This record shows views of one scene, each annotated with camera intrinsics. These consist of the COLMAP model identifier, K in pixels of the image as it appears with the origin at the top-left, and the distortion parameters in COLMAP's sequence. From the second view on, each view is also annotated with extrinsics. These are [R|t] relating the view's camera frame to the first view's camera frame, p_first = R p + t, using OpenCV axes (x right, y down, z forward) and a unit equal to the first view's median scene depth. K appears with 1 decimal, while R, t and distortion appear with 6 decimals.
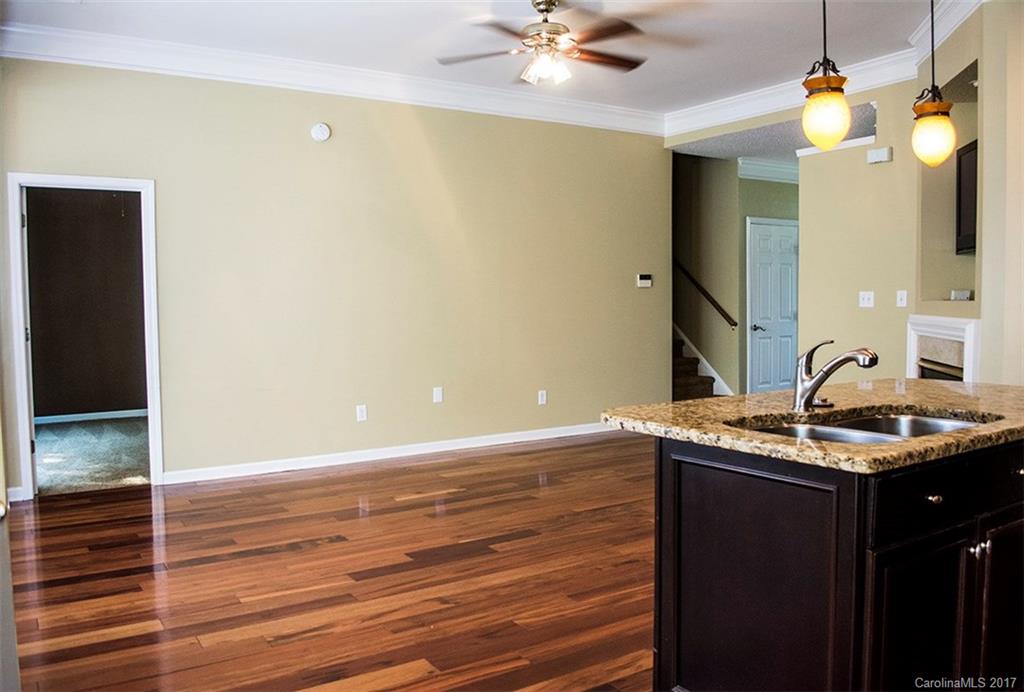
lens RADIAL K [[798.8, 0, 512.0], [0, 798.8, 346.0], [0, 0, 1]] dist [-0.040554, 0.000002]
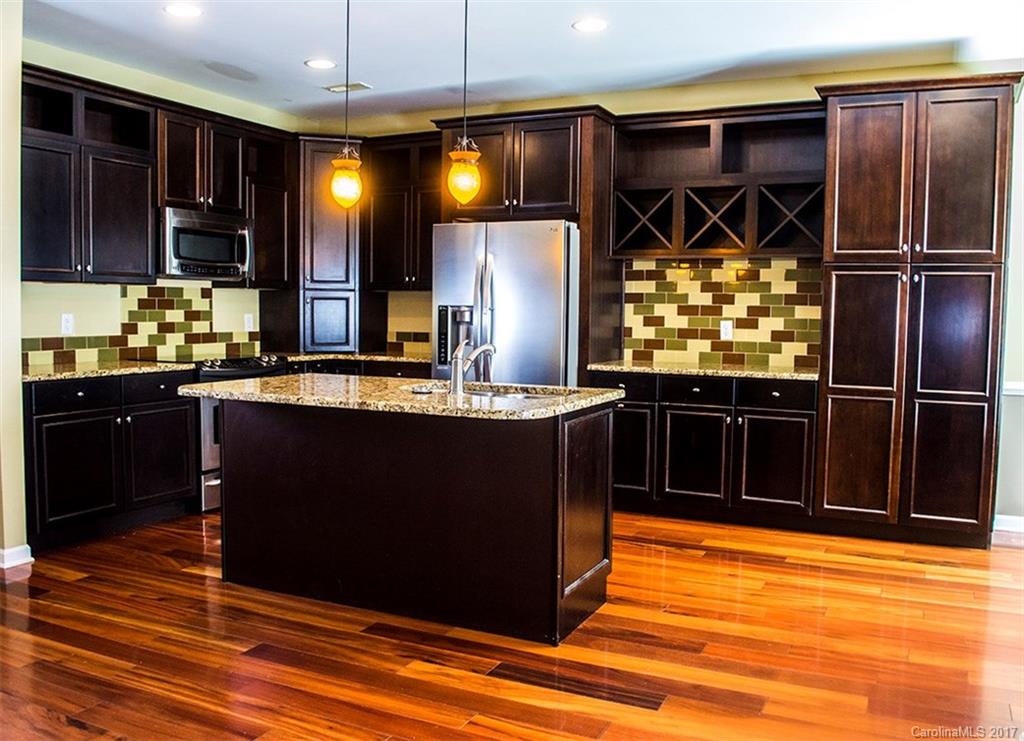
lens RADIAL K [[884.0, 0, 517.7], [0, 884.0, 368.9], [0, 0, 1]] dist [-0.076748, -0.002157]
pose [[-0.500174, -0.053397, 0.864277, -0.570525], [0.043518, 0.995286, 0.086676, -0.049925], [-0.864831, 0.080965, -0.495492, 0.973427]]
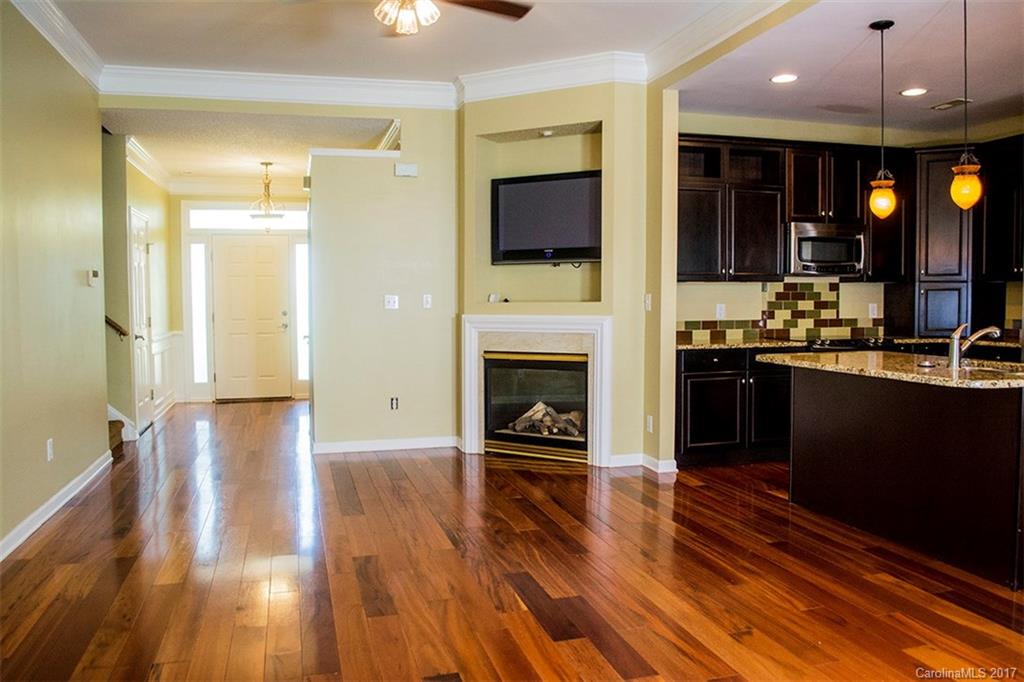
lens RADIAL K [[810.8, 0, 512.0], [0, 810.8, 341.0], [0, 0, 1]] dist [-0.081604, 0.005865]
pose [[0.323056, -0.040156, 0.945527, -0.839809], [0.056854, 0.998118, 0.022965, -0.035604], [-0.944670, 0.046338, 0.324731, 0.782972]]
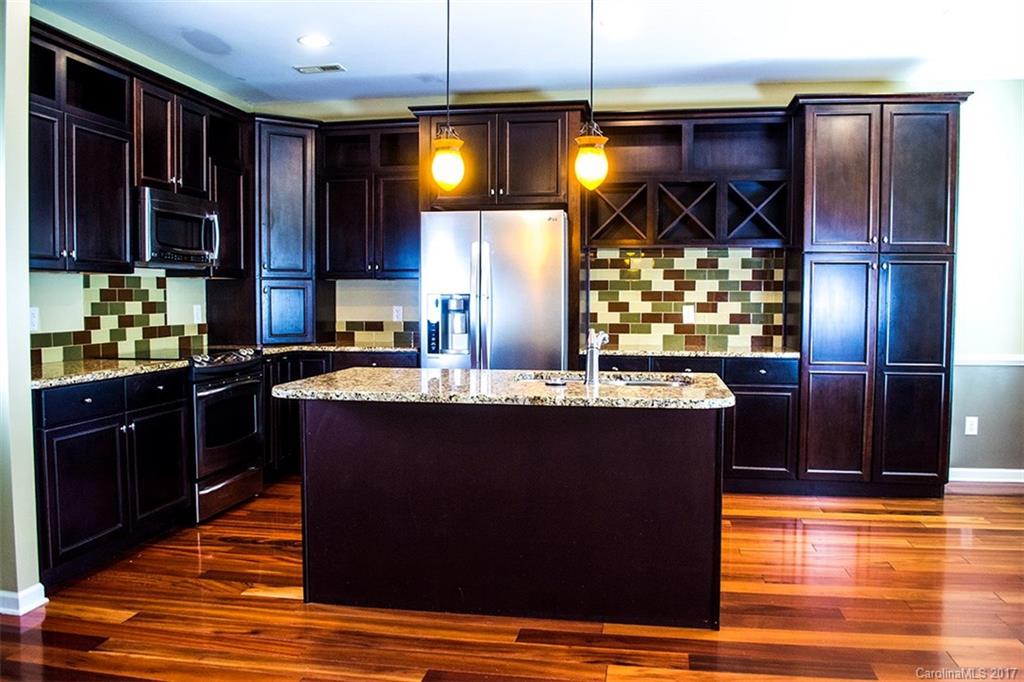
lens RADIAL K [[810.8, 0, 512.0], [0, 810.8, 341.0], [0, 0, 1]] dist [-0.081604, 0.005865]
pose [[-0.720370, -0.027467, 0.693046, -0.270179], [0.045998, 0.995124, 0.087251, -0.065227], [-0.692063, 0.094731, -0.715594, 1.203277]]
